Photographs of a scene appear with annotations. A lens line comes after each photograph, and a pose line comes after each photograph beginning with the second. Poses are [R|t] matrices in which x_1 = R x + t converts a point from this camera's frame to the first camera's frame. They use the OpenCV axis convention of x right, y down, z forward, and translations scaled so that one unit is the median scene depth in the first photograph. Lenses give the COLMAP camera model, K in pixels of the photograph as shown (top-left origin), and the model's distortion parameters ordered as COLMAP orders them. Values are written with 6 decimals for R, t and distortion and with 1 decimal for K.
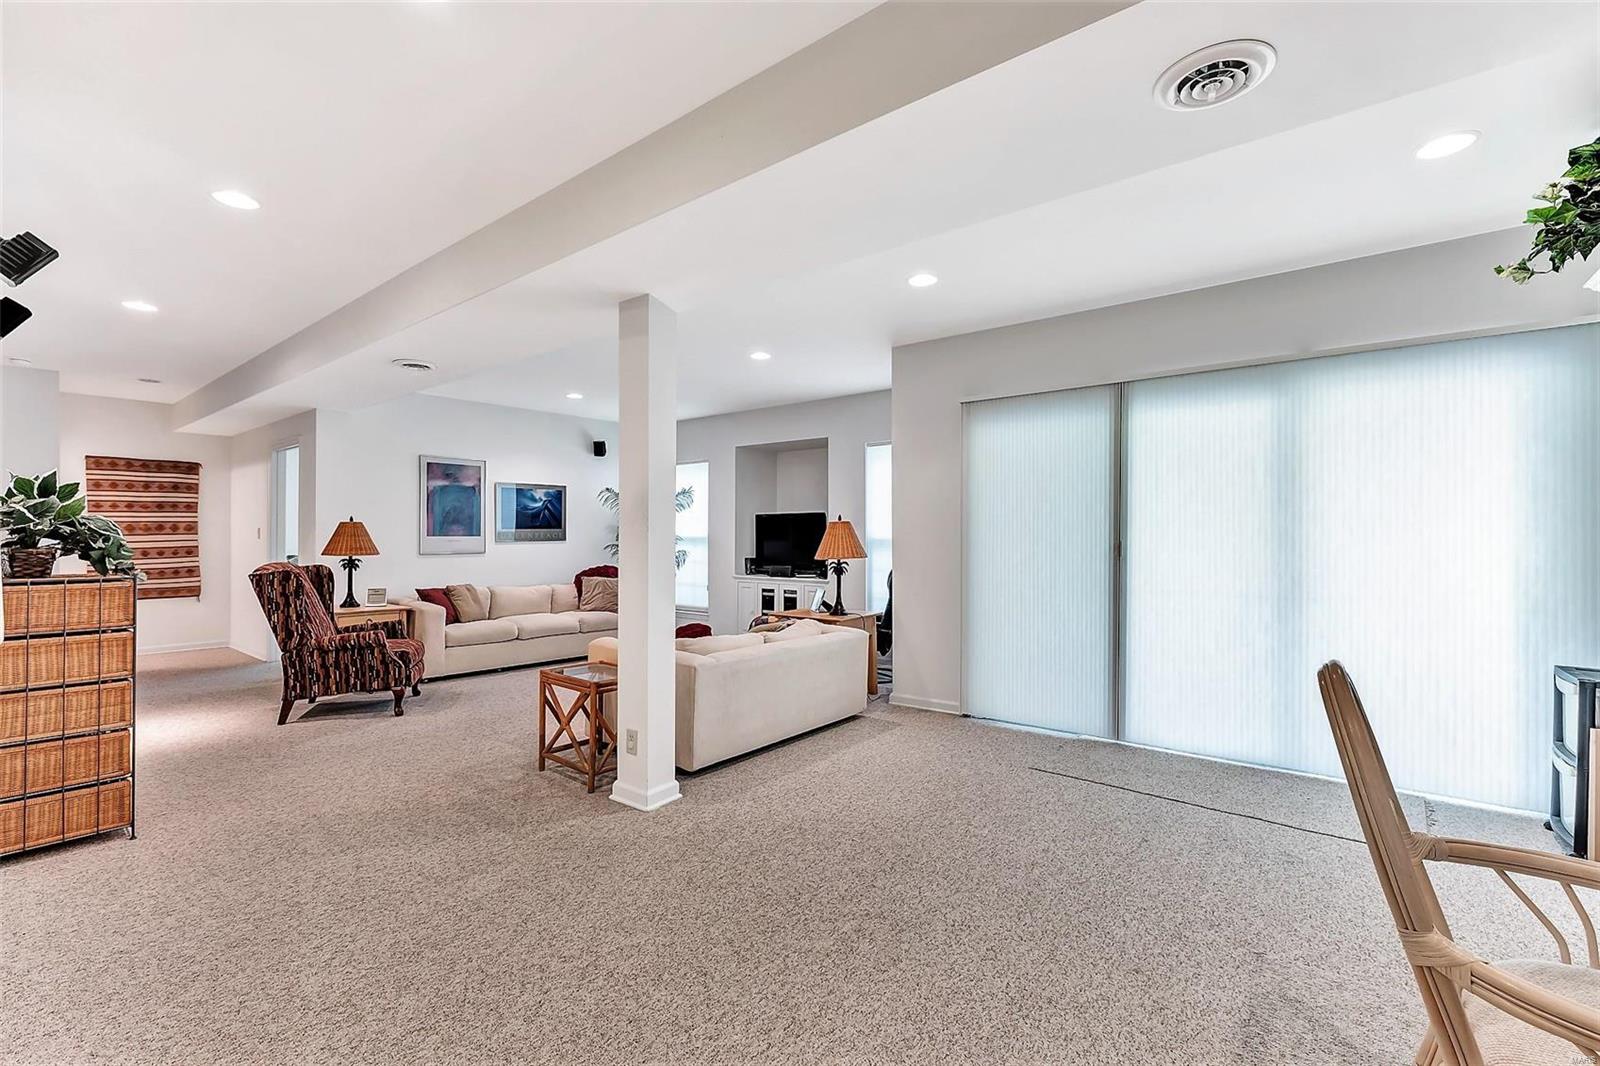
lens RADIAL K [[702.3, 0, 808.8], [0, 702.3, 527.4], [0, 0, 1]] dist [-0.003106, -0.000285]
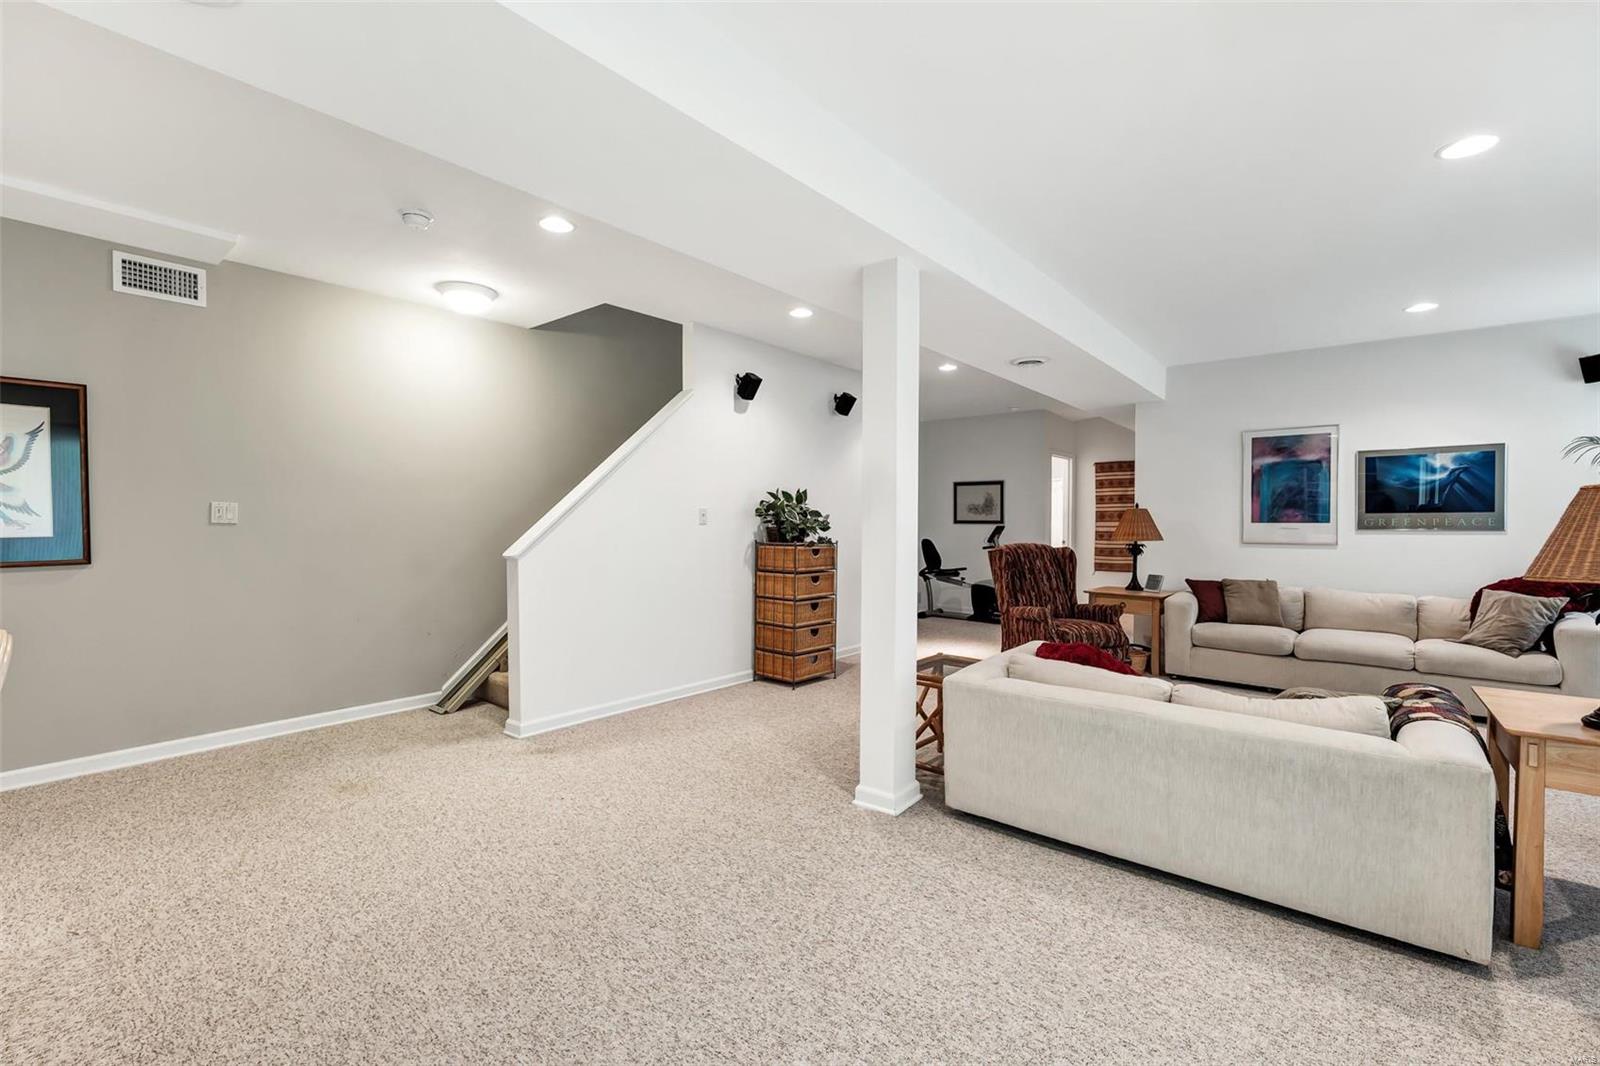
lens RADIAL K [[706.3, 0, 793.8], [0, 706.3, 532.5], [0, 0, 1]] dist [-0.003885, -0.000278]
pose [[-0.045040, 0.017156, -0.998838, 0.357759], [0.009579, 0.999814, 0.016741, 0.004742], [0.998939, -0.008814, -0.045196, 0.461108]]
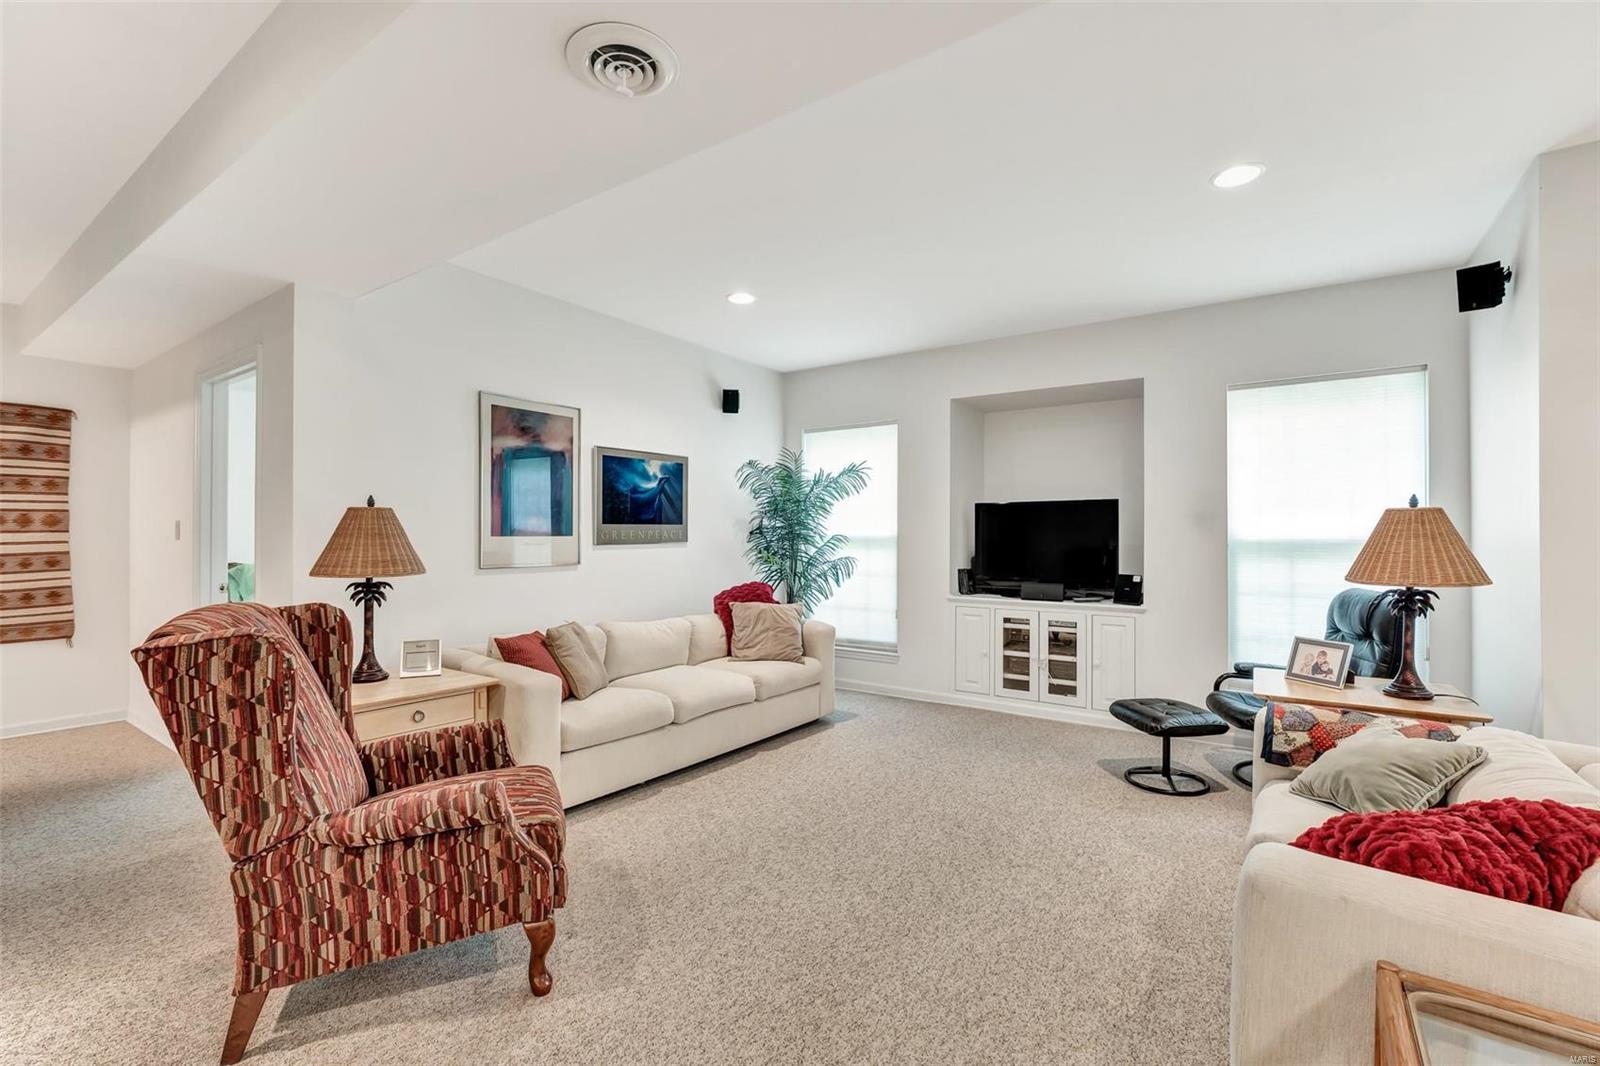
lens RADIAL K [[693.6, 0, 800.7], [0, 693.6, 529.1], [0, 0, 1]] dist [-0.002791, 0.000008]
pose [[0.998164, 0.002168, 0.060529, -0.327110], [-0.002480, 0.999984, 0.005077, 0.003628], [-0.060517, -0.005218, 0.998154, 0.425948]]
